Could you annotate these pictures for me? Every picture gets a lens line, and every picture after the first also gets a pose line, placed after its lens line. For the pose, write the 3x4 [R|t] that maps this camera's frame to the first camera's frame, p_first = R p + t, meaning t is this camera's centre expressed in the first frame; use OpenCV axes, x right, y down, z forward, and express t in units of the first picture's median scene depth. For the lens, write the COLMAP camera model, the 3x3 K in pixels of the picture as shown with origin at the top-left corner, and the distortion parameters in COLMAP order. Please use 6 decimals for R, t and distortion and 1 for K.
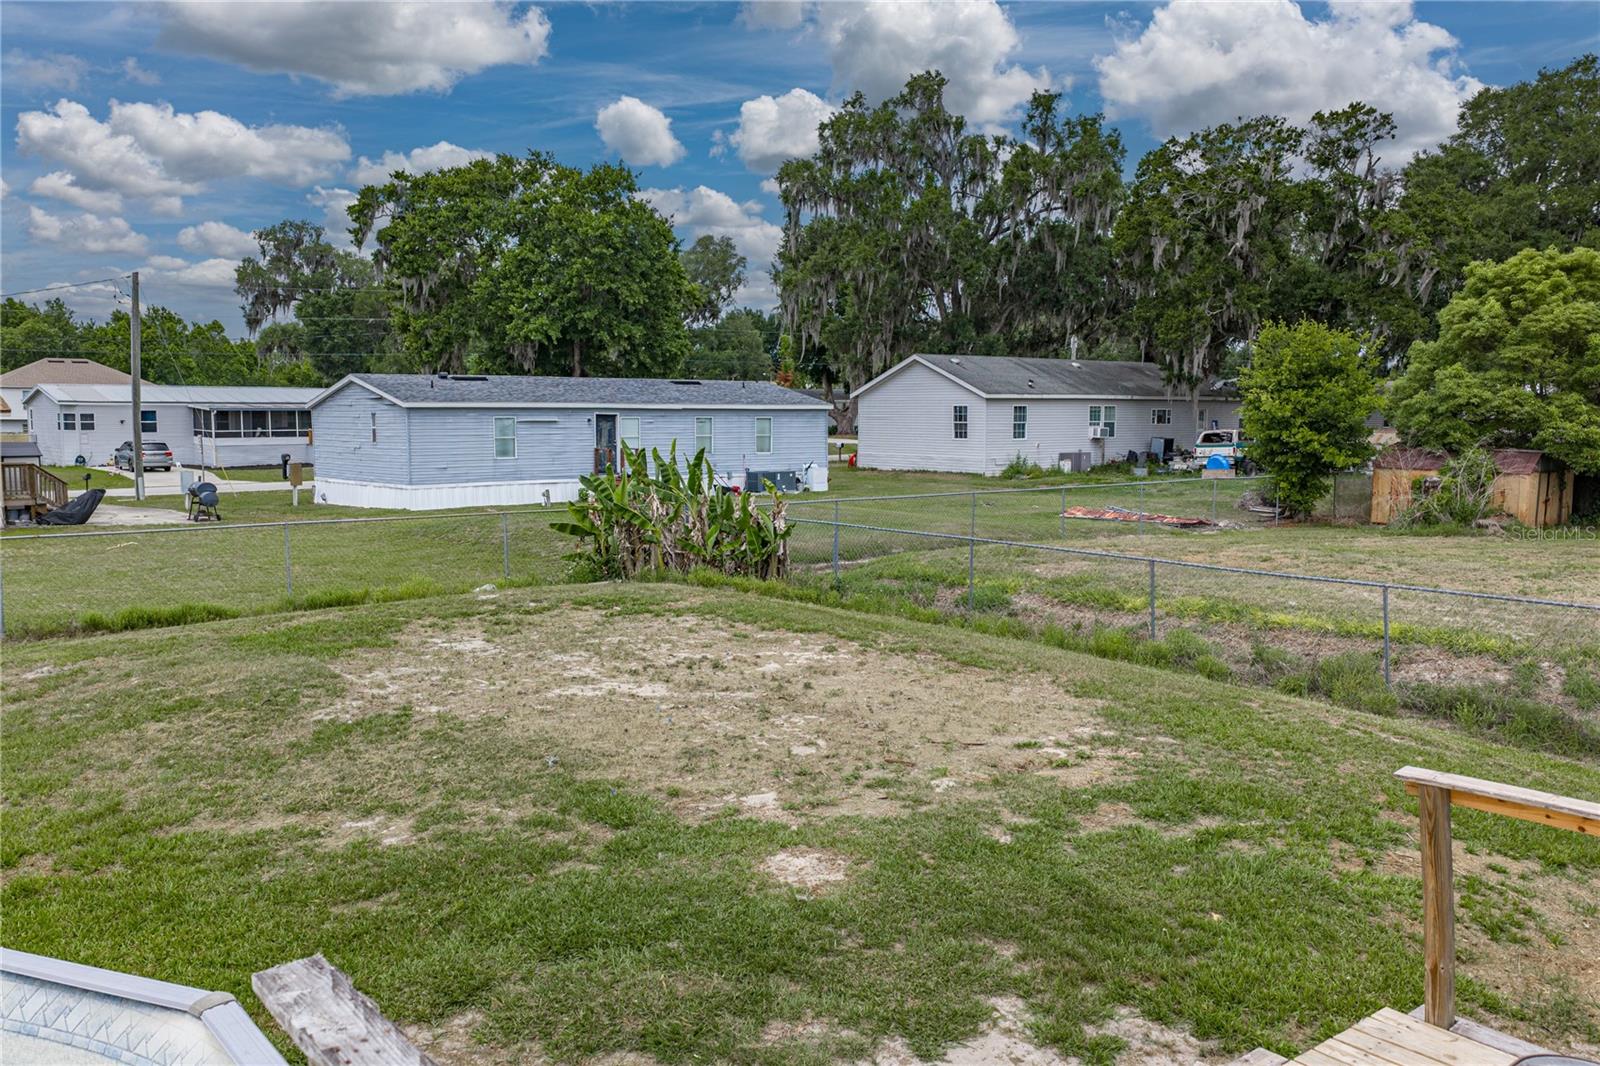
lens RADIAL K [[1333.0, 0, 797.7], [0, 1333.0, 534.4], [0, 0, 1]] dist [0.028414, 0.000875]
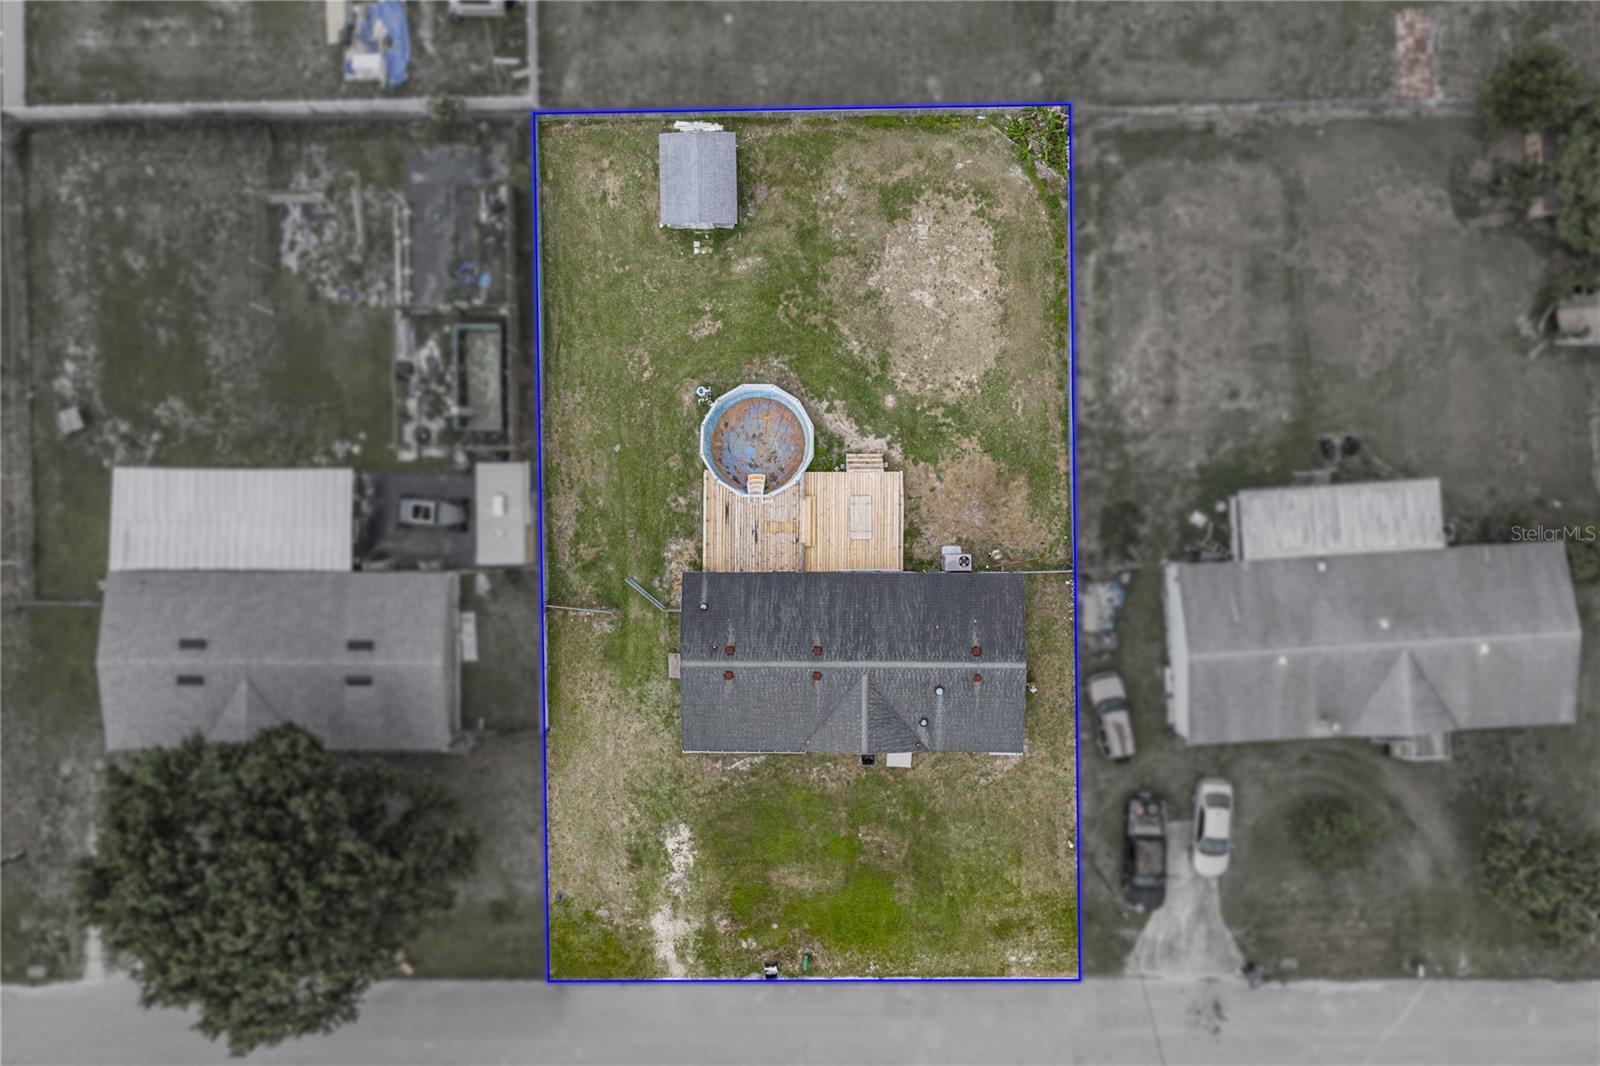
lens RADIAL K [[1317.5, 0, 797.8], [0, 1317.5, 536.8], [0, 0, 1]] dist [0.027094, 0.001005]
pose [[0.780246, 0.625322, -0.013759, 0.029683], [-0.030031, 0.059425, 0.997781, -1.166176], [0.624752, -0.778101, 0.065145, -0.074268]]
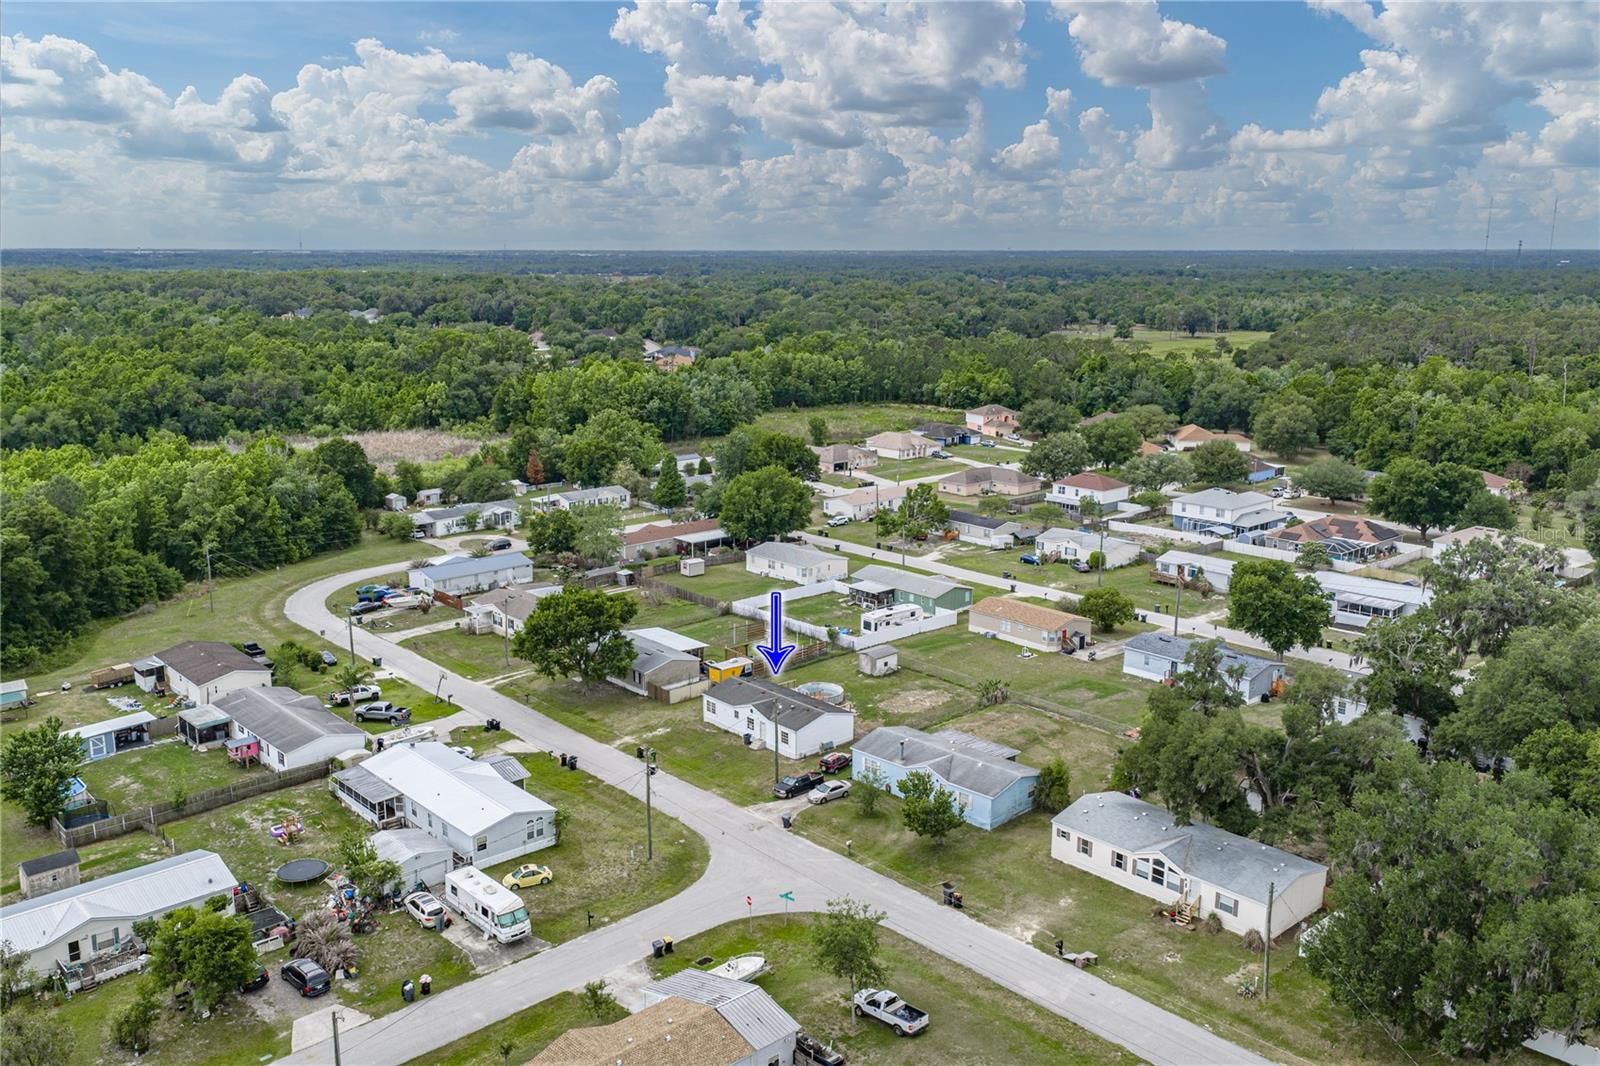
lens RADIAL K [[1333.0, 0, 797.7], [0, 1333.0, 534.4], [0, 0, 1]] dist [0.028414, 0.000875]
pose [[0.044784, 0.203689, -0.978011, 2.763179], [-0.089361, 0.975885, 0.199154, -0.889630], [0.994992, 0.078477, 0.061906, -0.211041]]
